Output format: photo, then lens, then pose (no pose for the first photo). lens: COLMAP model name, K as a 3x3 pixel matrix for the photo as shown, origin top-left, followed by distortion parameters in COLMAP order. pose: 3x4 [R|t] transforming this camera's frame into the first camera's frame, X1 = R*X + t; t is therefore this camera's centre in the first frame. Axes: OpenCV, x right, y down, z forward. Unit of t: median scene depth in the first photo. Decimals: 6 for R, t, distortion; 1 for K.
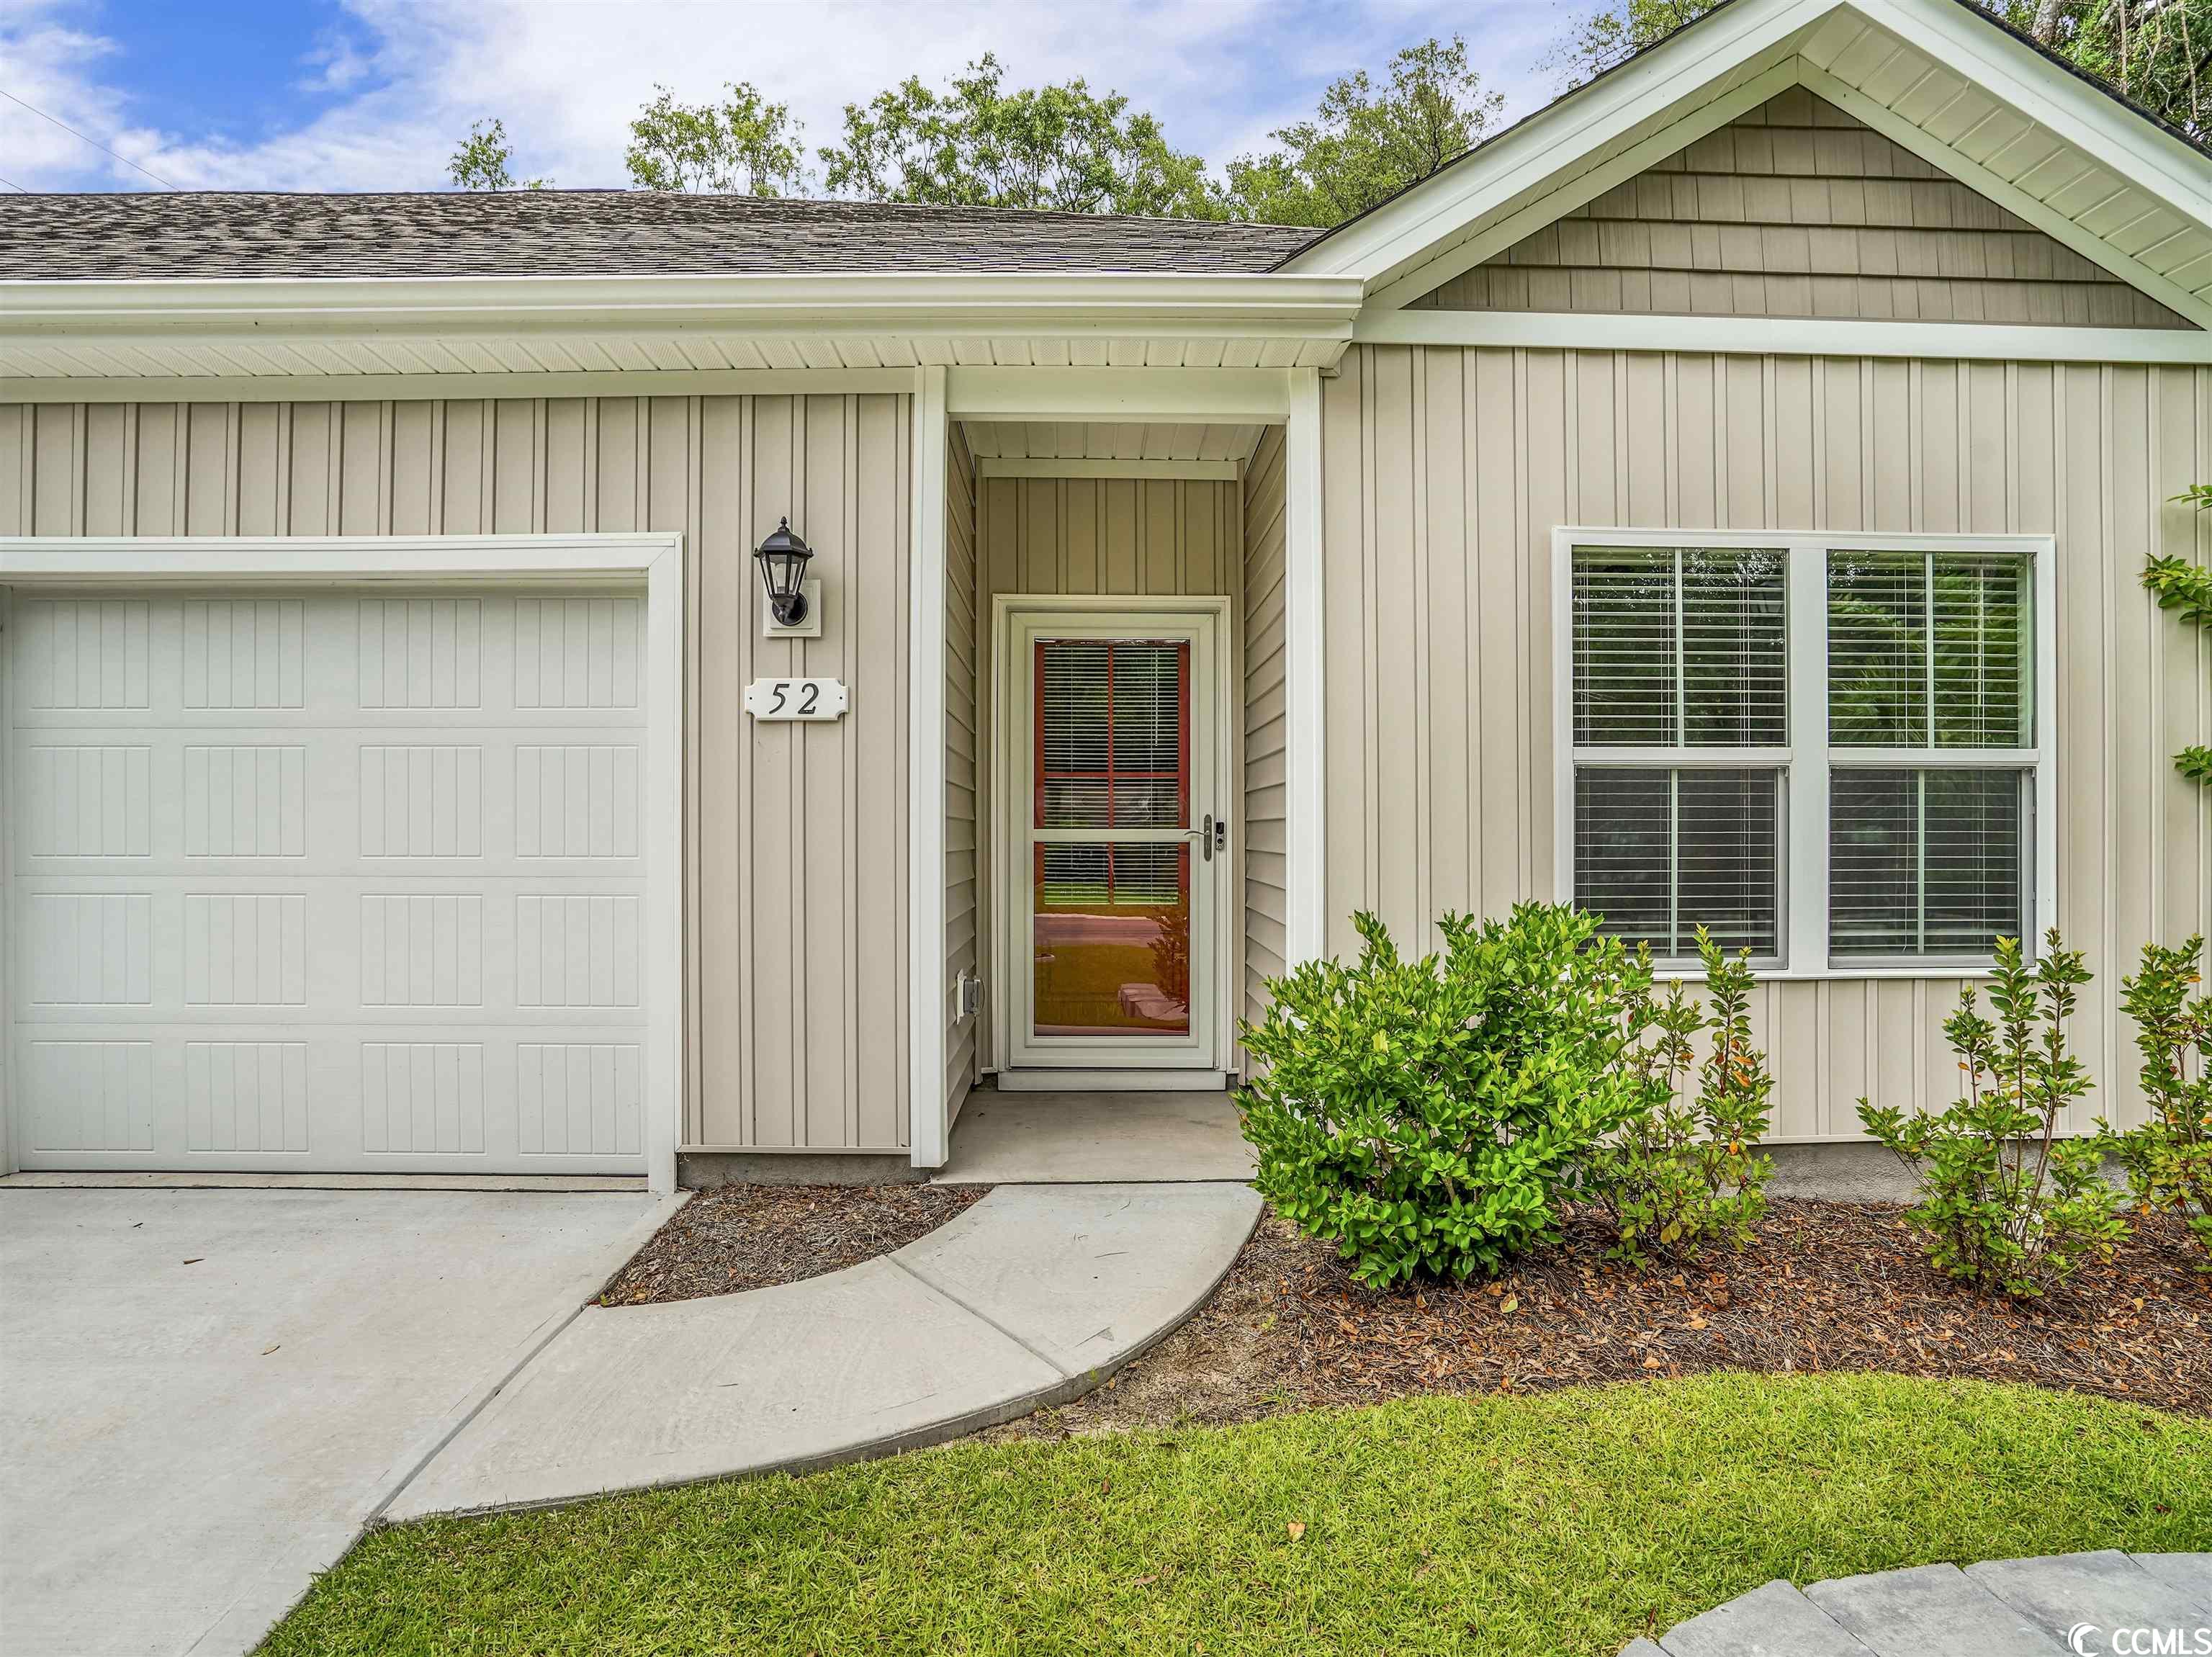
lens RADIAL K [[1104.7, 0, 1106.0], [0, 1104.7, 828.5], [0, 0, 1]] dist [-0.001237, -0.000157]
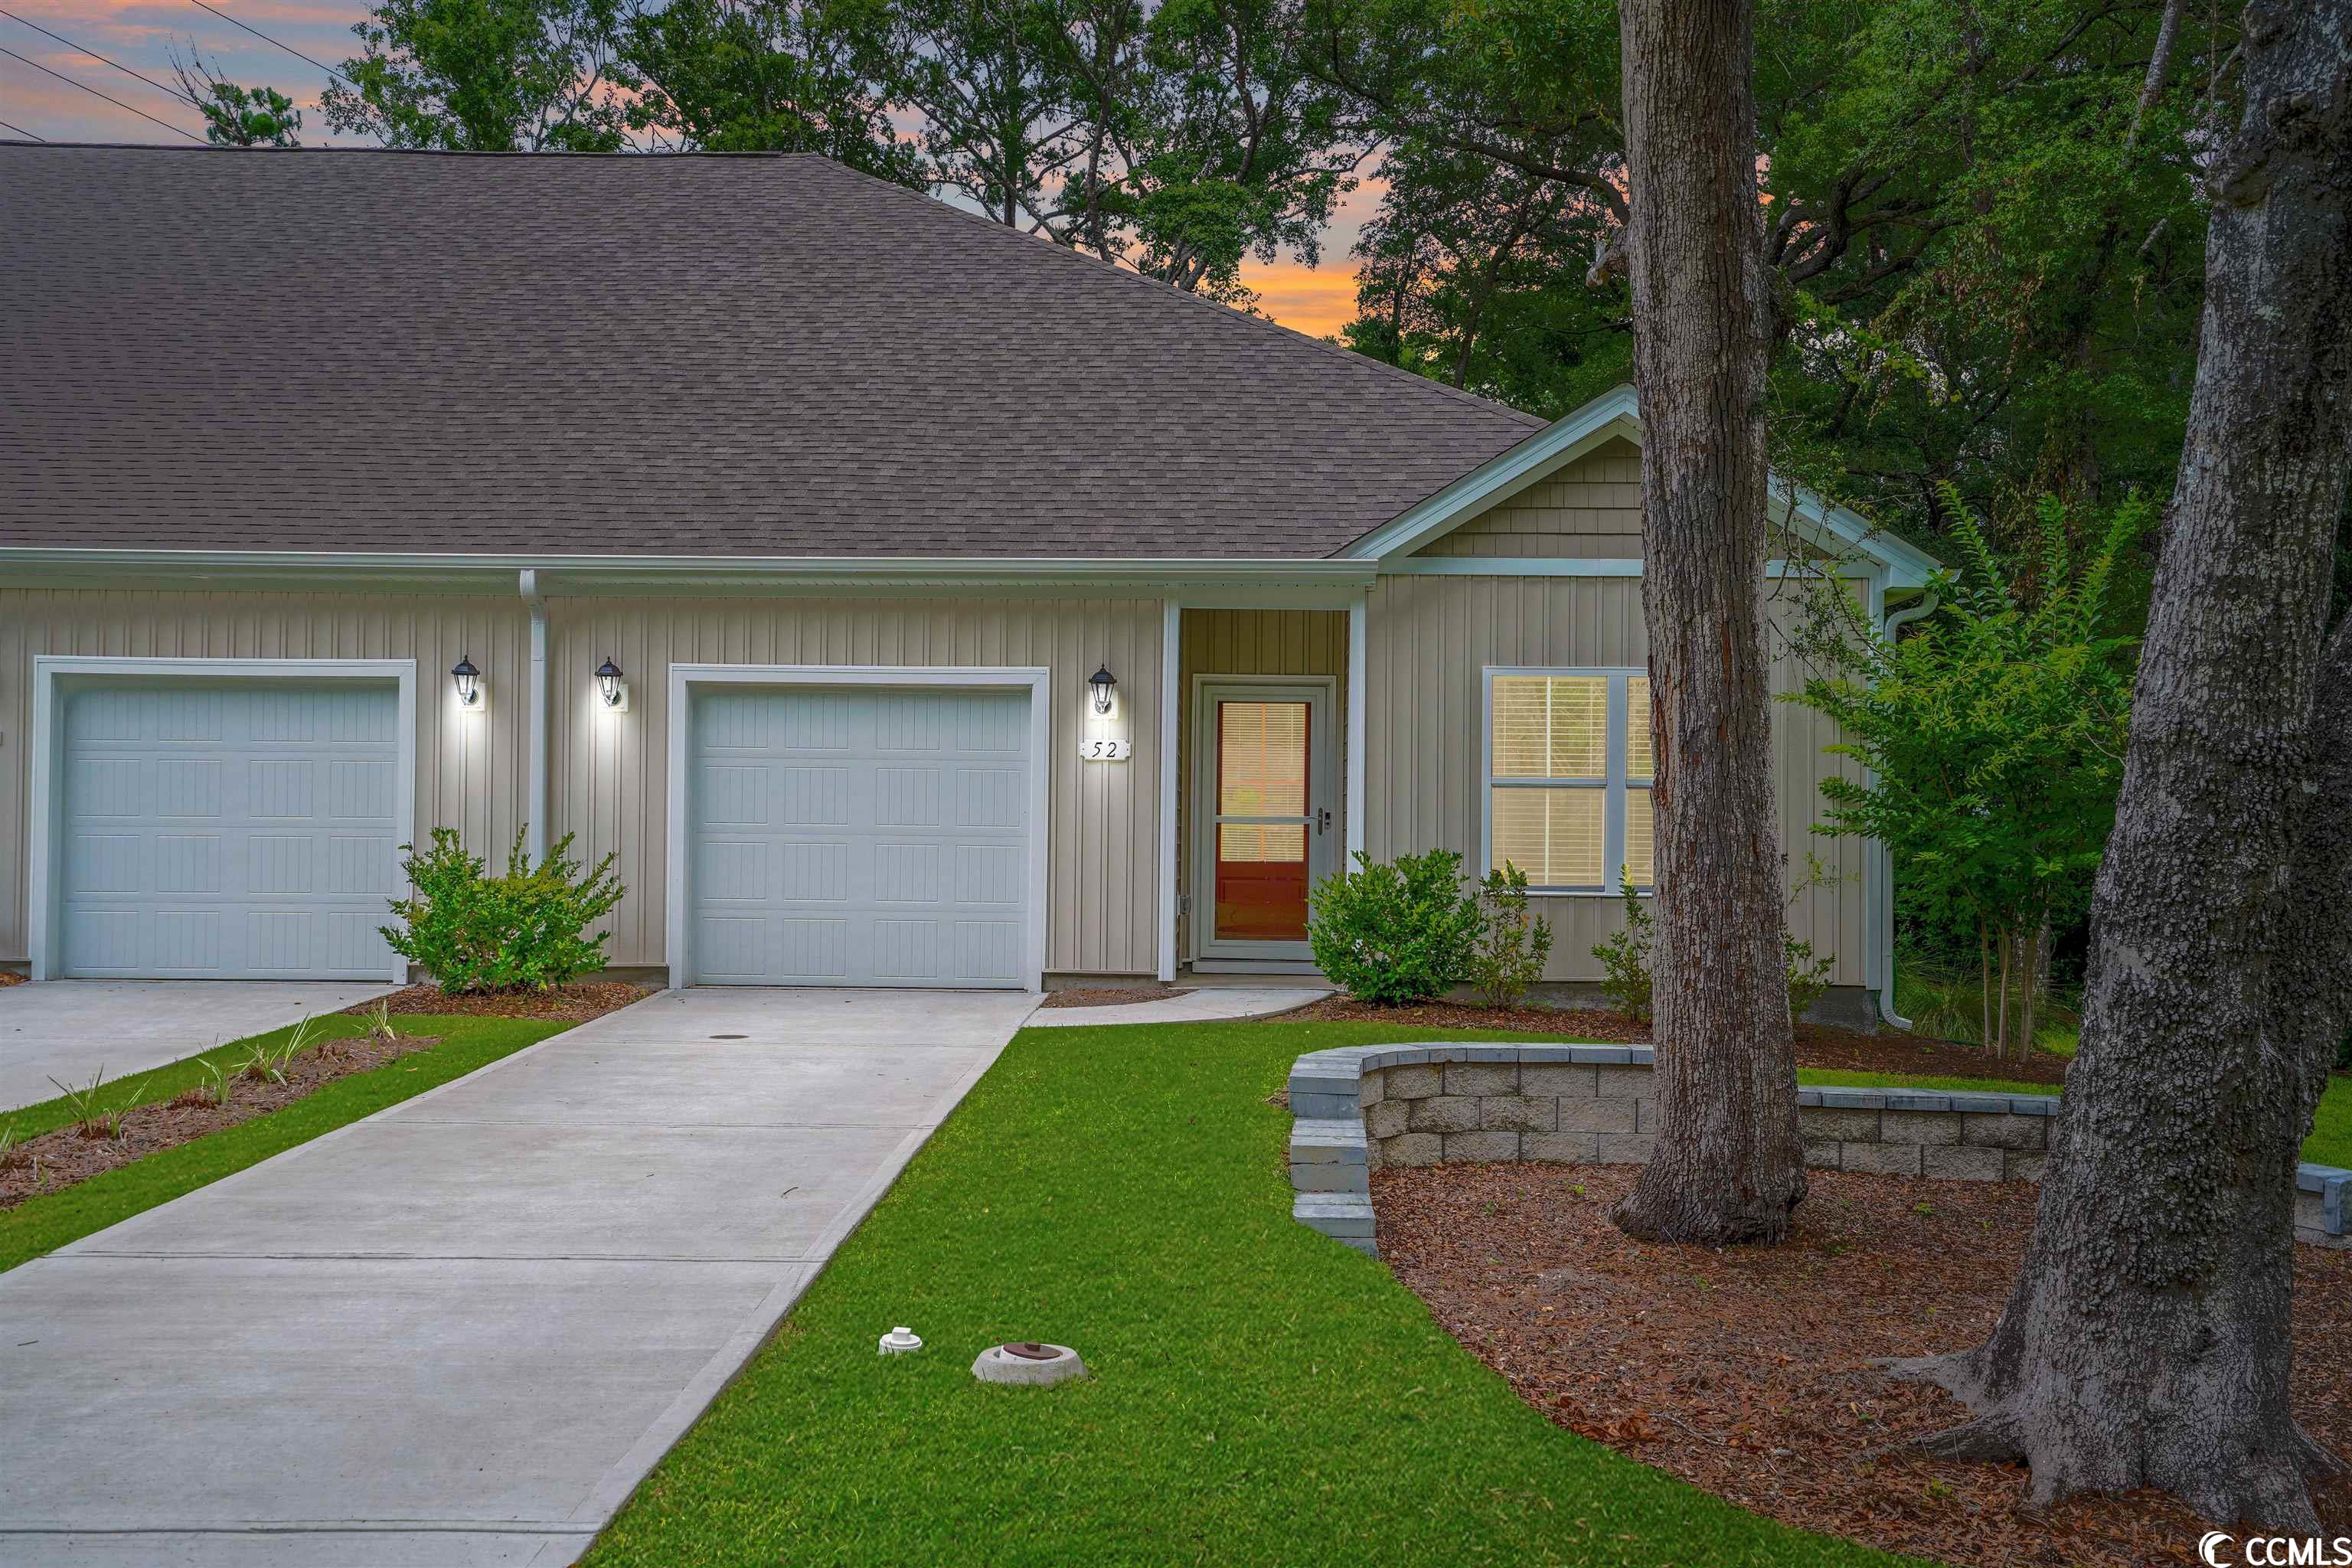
lens RADIAL K [[2370.6, 0, 1176.0], [0, 2370.6, 784.0], [0, 0, 1]] dist [0.000132, -0.000099]
pose [[0.998586, 0.011305, -0.051941, 0.075259], [-0.011915, 0.999863, -0.011449, -0.005327], [0.051804, 0.012052, 0.998585, -3.242009]]
